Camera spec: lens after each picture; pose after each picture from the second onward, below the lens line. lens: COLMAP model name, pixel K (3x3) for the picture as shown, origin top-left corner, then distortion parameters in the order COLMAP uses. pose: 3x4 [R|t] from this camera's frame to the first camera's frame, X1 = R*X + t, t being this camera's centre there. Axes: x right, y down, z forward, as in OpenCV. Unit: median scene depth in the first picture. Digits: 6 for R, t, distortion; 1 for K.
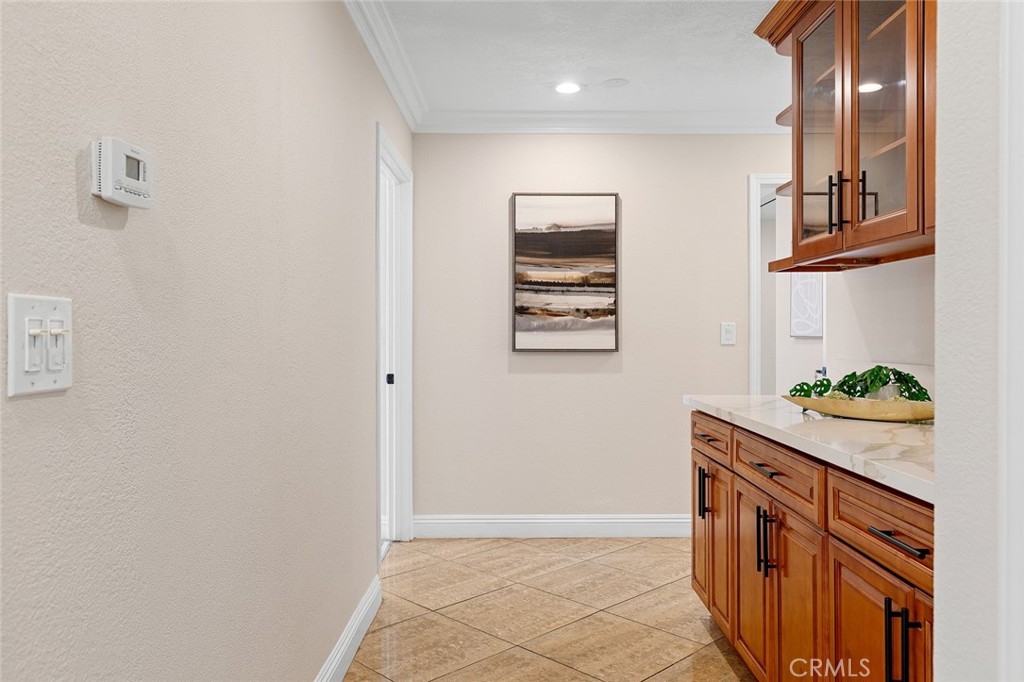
lens RADIAL K [[761.7, 0, 512.0], [0, 761.7, 341.0], [0, 0, 1]] dist [-0.003013, -0.000954]
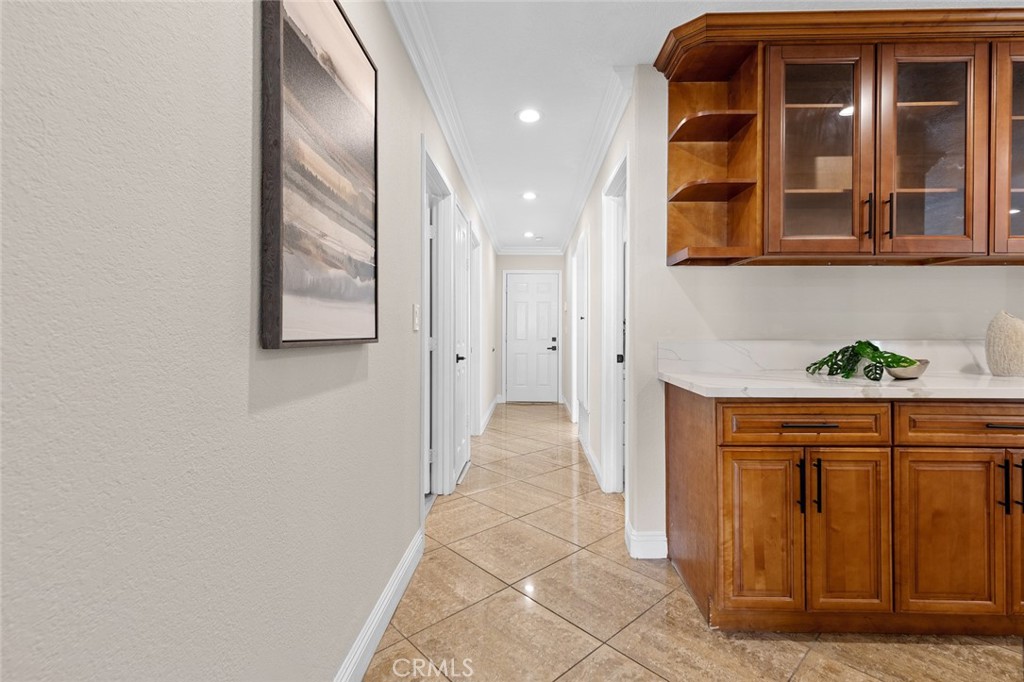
lens RADIAL K [[462.5, 0, 519.1], [0, 462.5, 336.4], [0, 0, 1]] dist [0.002045, 0.000062]
pose [[0.026523, -0.006580, 0.999627, -0.224978], [0.008538, 0.999943, 0.006355, 0.008556], [-0.999612, 0.008366, 0.026578, 0.949092]]
